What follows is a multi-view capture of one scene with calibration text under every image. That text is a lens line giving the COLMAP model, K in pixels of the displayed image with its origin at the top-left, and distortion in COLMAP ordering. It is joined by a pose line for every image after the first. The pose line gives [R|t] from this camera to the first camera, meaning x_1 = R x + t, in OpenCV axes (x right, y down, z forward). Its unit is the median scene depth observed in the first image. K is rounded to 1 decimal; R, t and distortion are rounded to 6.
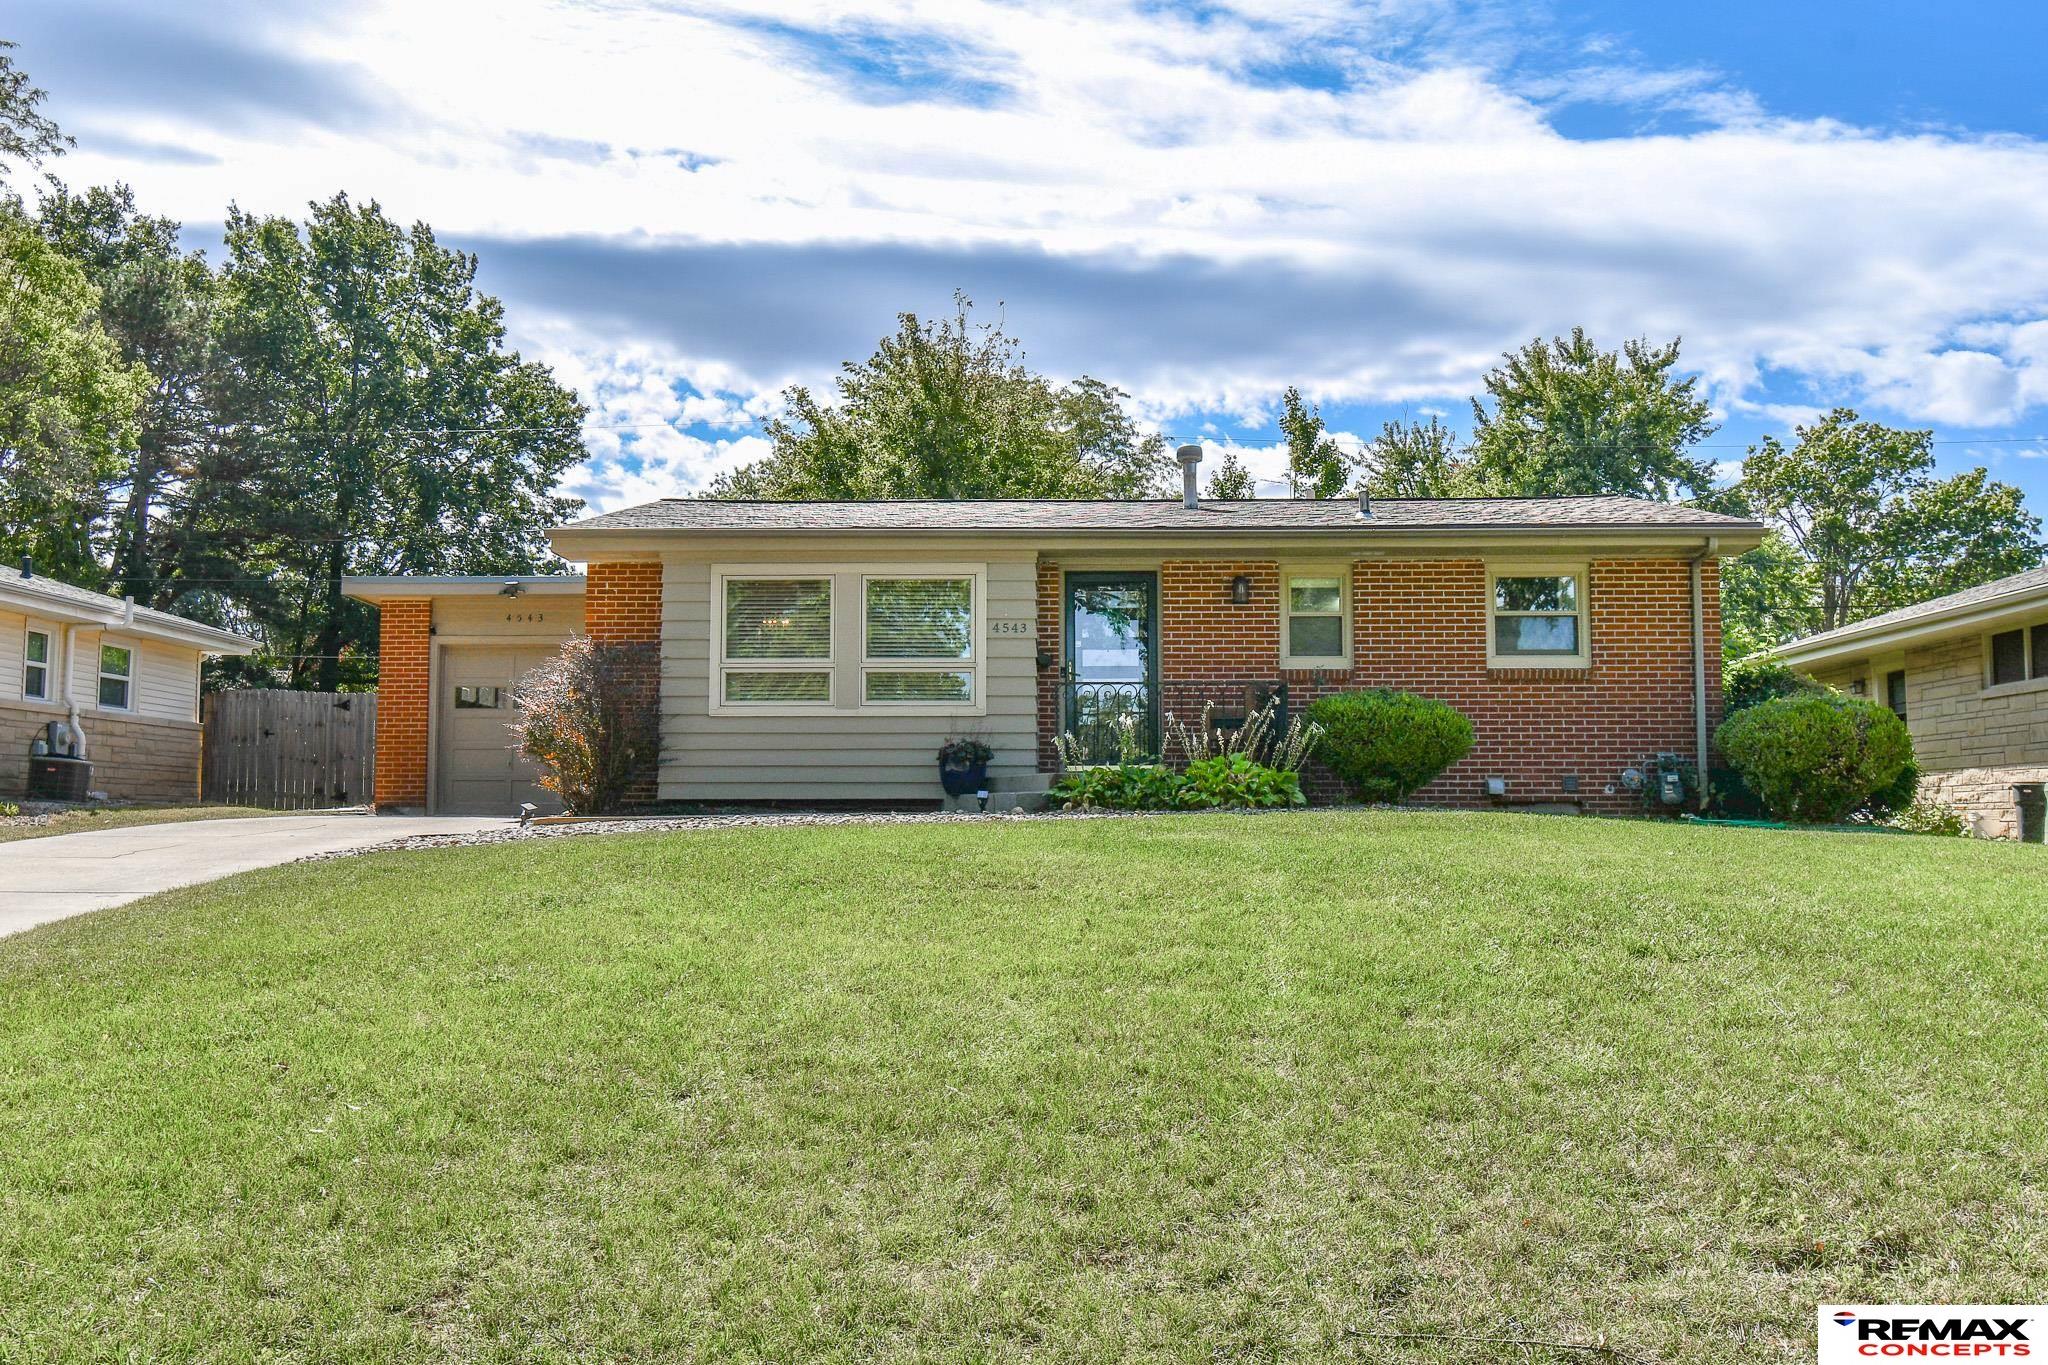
lens RADIAL K [[1748.1, 0, 1024.0], [0, 1748.1, 682.5], [0, 0, 1]] dist [0.001110, 0.010332]
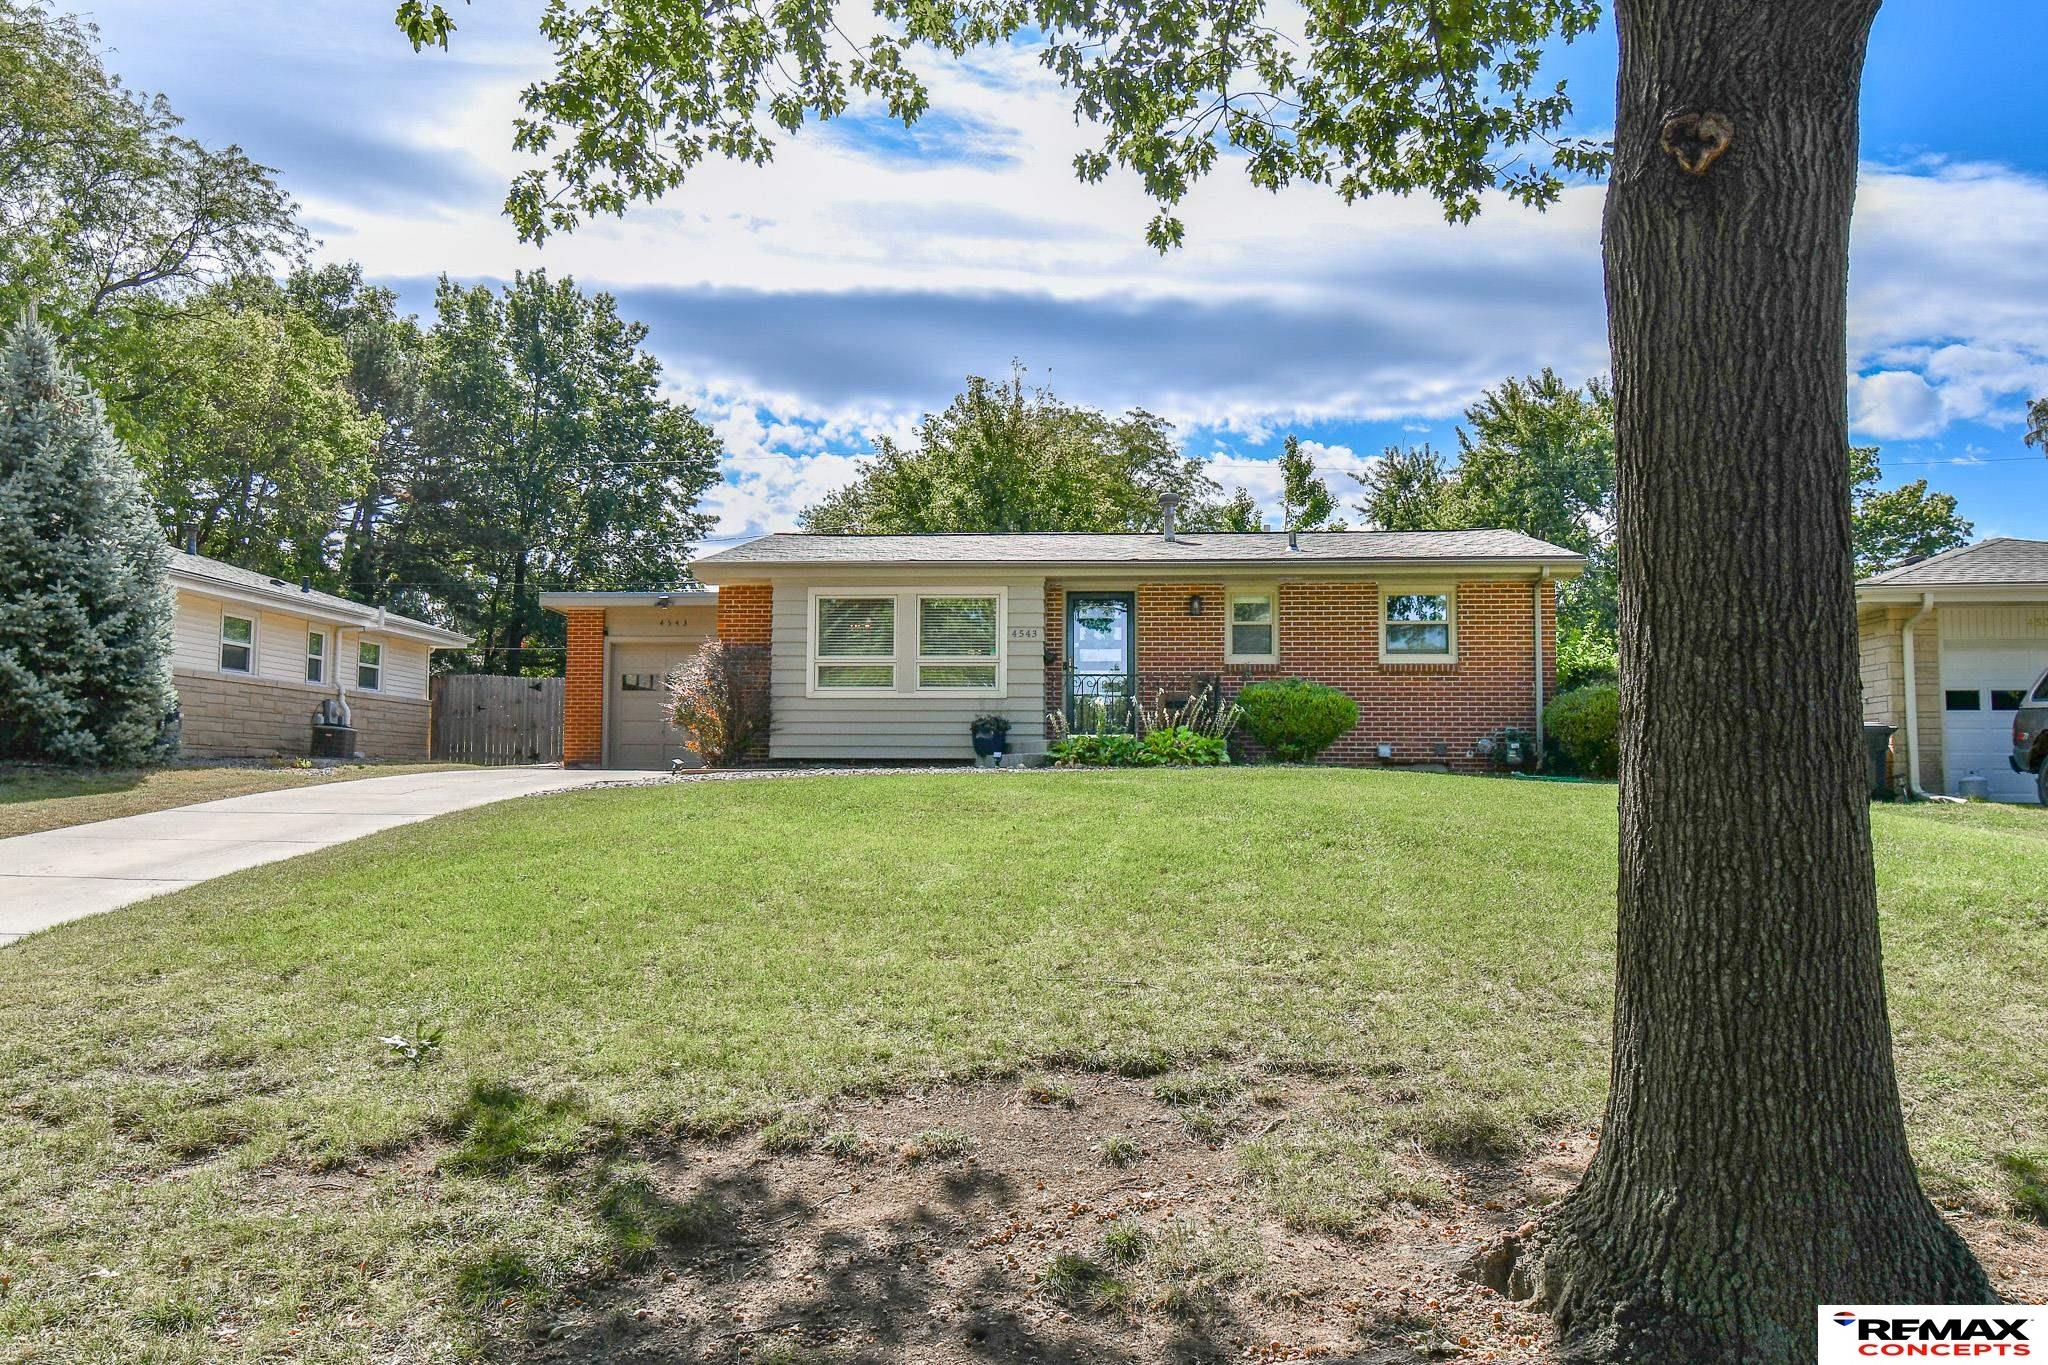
lens RADIAL K [[1540.2, 0, 1022.4], [0, 1540.2, 626.2], [0, 0, 1]] dist [-0.001884, -0.003028]
pose [[0.998637, -0.000262, -0.052187, 0.043846], [-0.000973, 0.999720, -0.023637, -0.007047], [0.052179, 0.023656, 0.998358, -0.167311]]
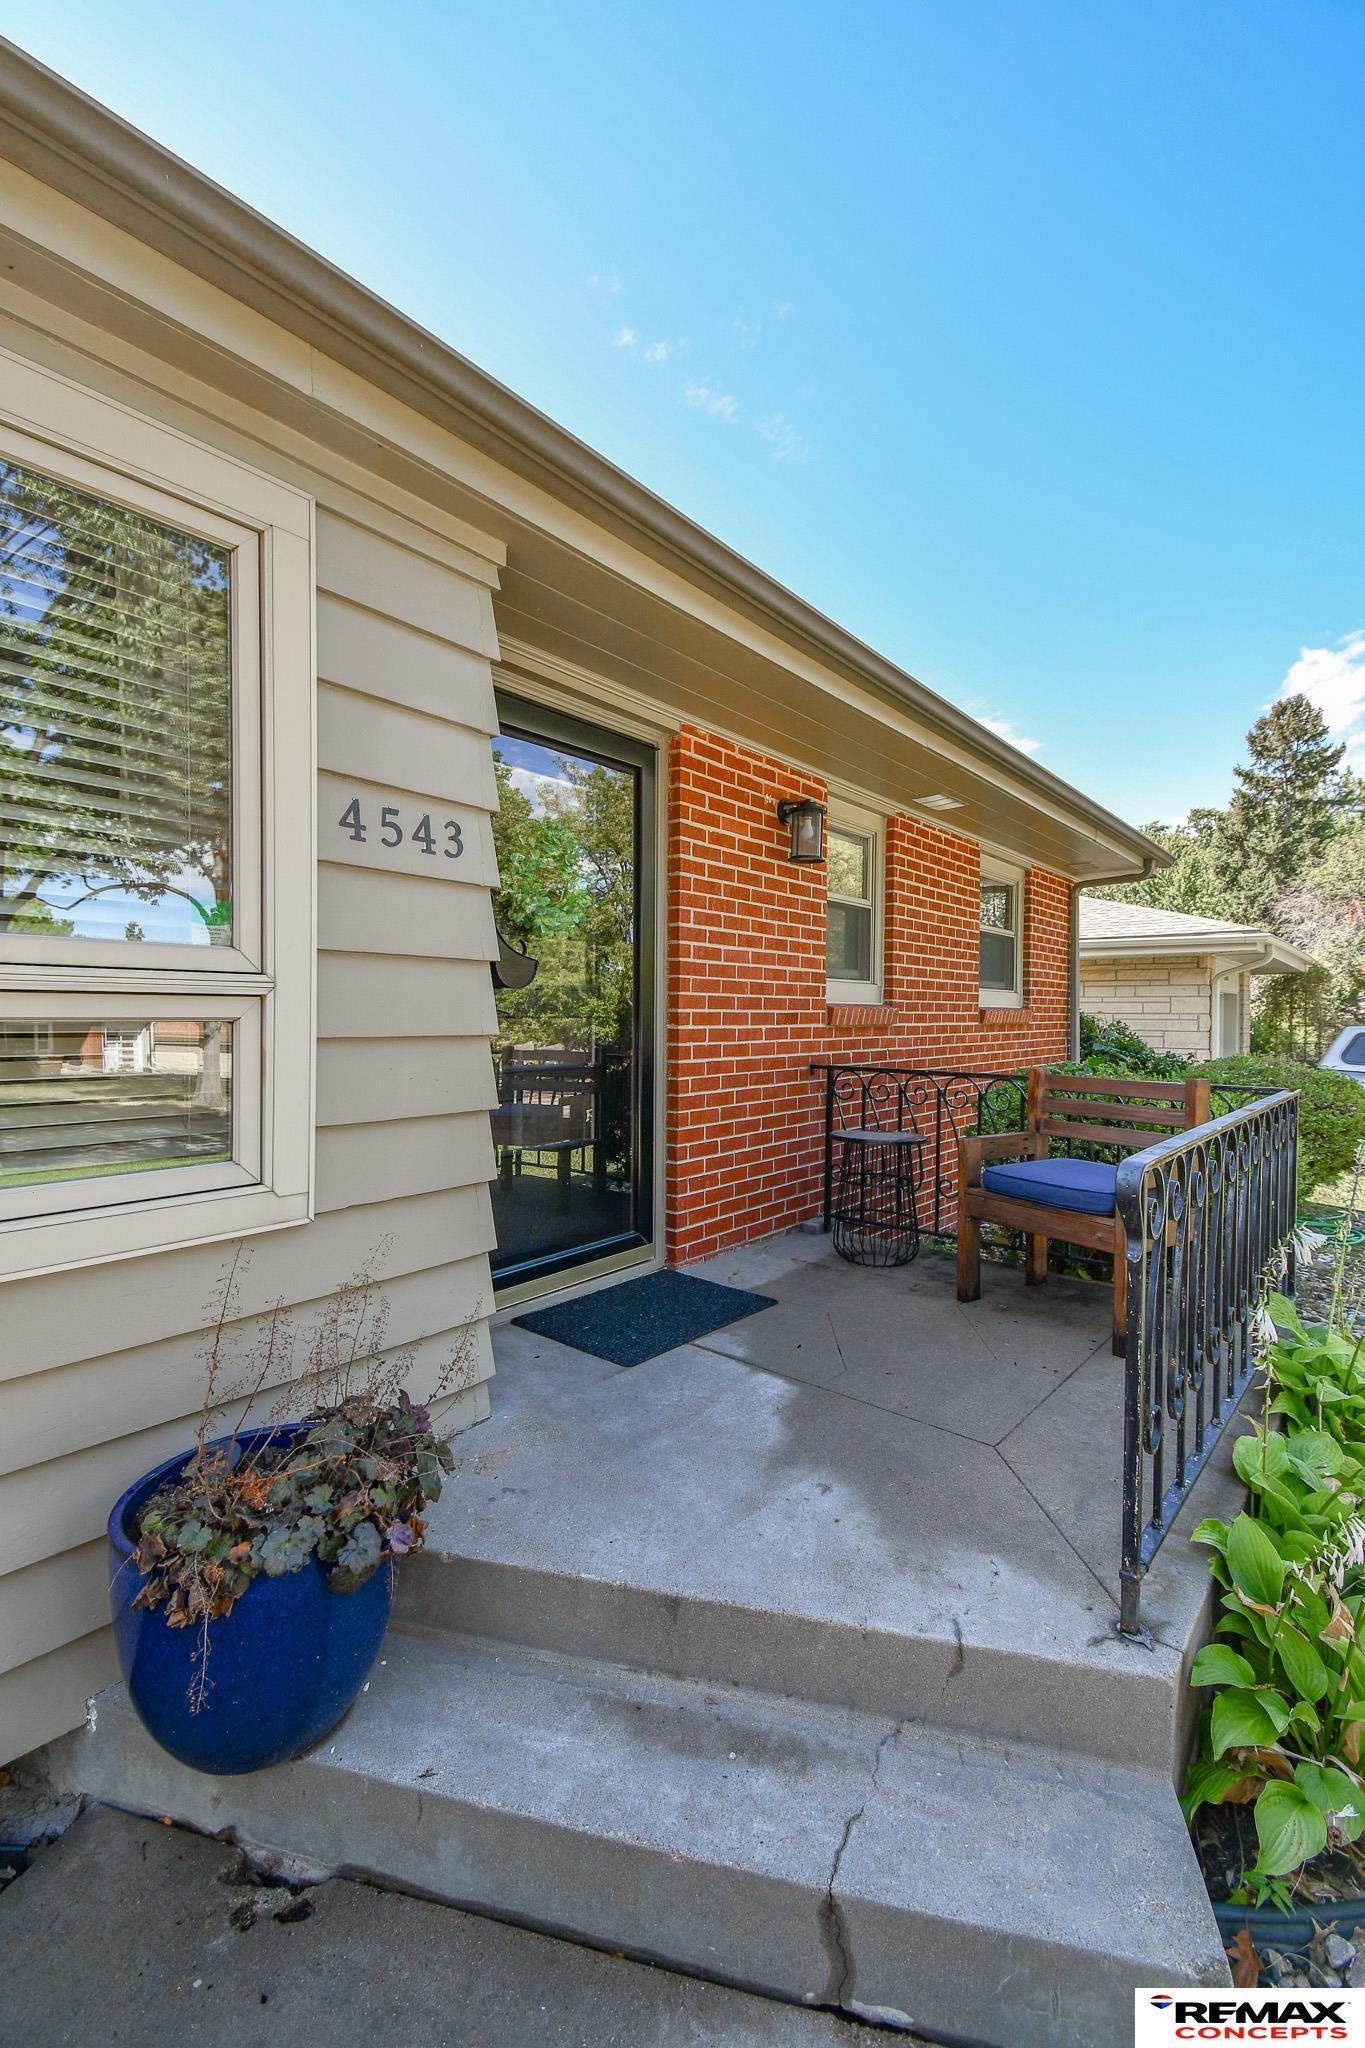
lens RADIAL K [[888.0, 0, 682.5], [0, 888.0, 1024.0], [0, 0, 1]] dist [0.047078, -0.026597]
pose [[0.589804, -0.008121, 0.807506, -0.069205], [-0.076774, 0.994856, 0.066081, -0.013317], [-0.803889, -0.100971, 0.586146, 0.742266]]
